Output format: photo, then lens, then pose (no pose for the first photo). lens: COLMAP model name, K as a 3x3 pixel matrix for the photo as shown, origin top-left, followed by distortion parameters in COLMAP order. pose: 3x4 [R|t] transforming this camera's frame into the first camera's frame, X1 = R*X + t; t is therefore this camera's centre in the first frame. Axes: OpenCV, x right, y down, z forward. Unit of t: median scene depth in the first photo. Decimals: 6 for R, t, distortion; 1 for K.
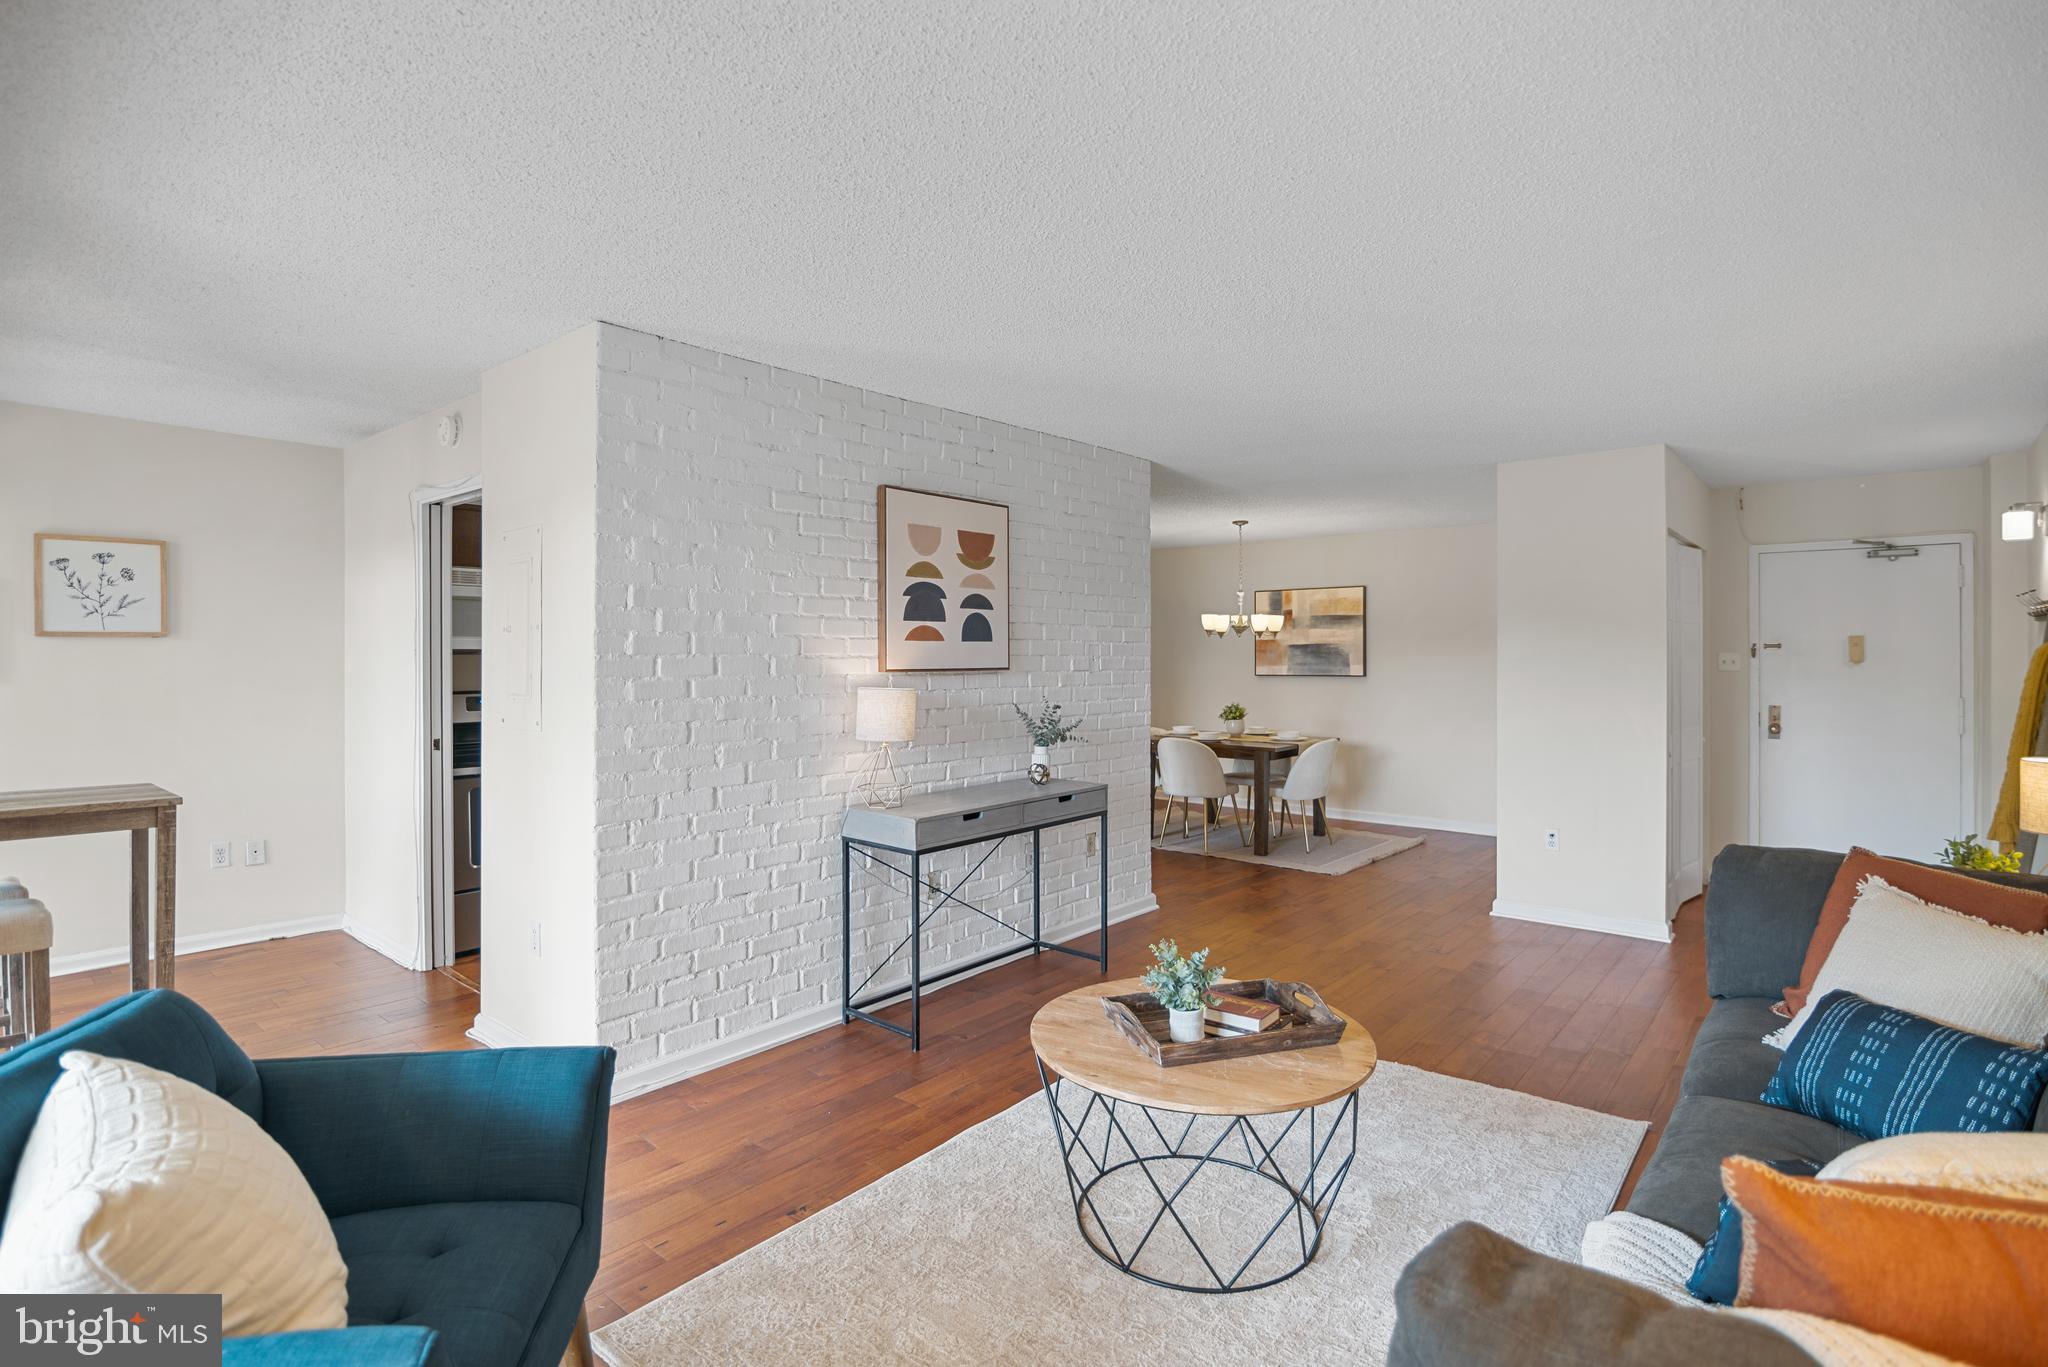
lens RADIAL K [[985.0, 0, 1017.2], [0, 985.0, 655.5], [0, 0, 1]] dist [-0.001206, -0.000323]
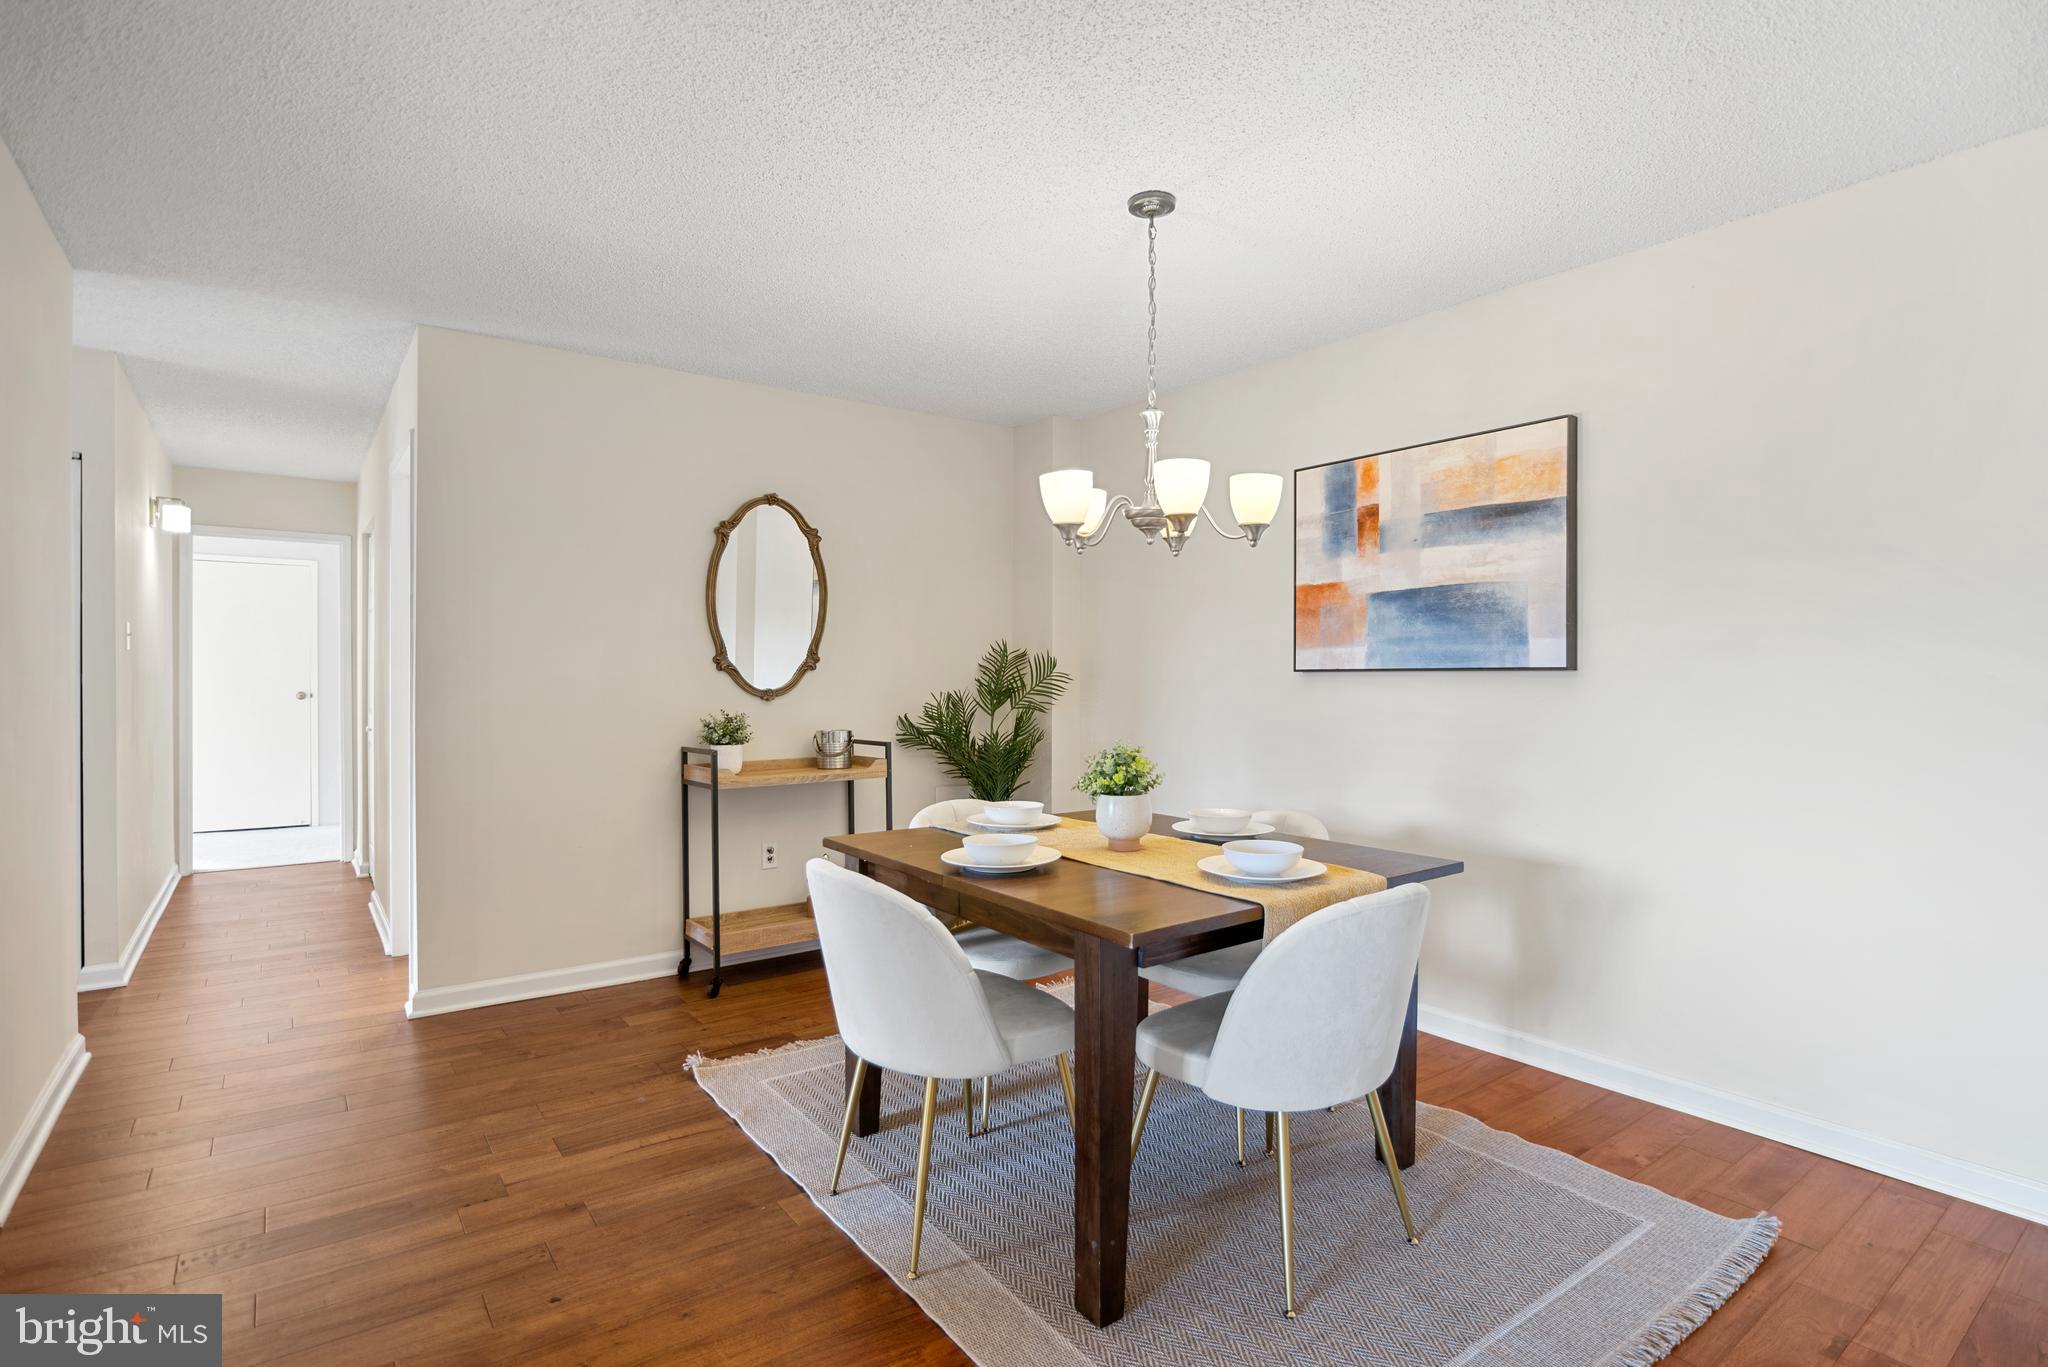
lens RADIAL K [[980.7, 0, 1015.1], [0, 980.7, 682.9], [0, 0, 1]] dist [-0.018426, 0.000035]
pose [[0.976449, 0.007099, -0.215629, 0.227230], [-0.005171, 0.999941, 0.009505, 0.023262], [0.215684, -0.008166, 0.976429, 0.598308]]
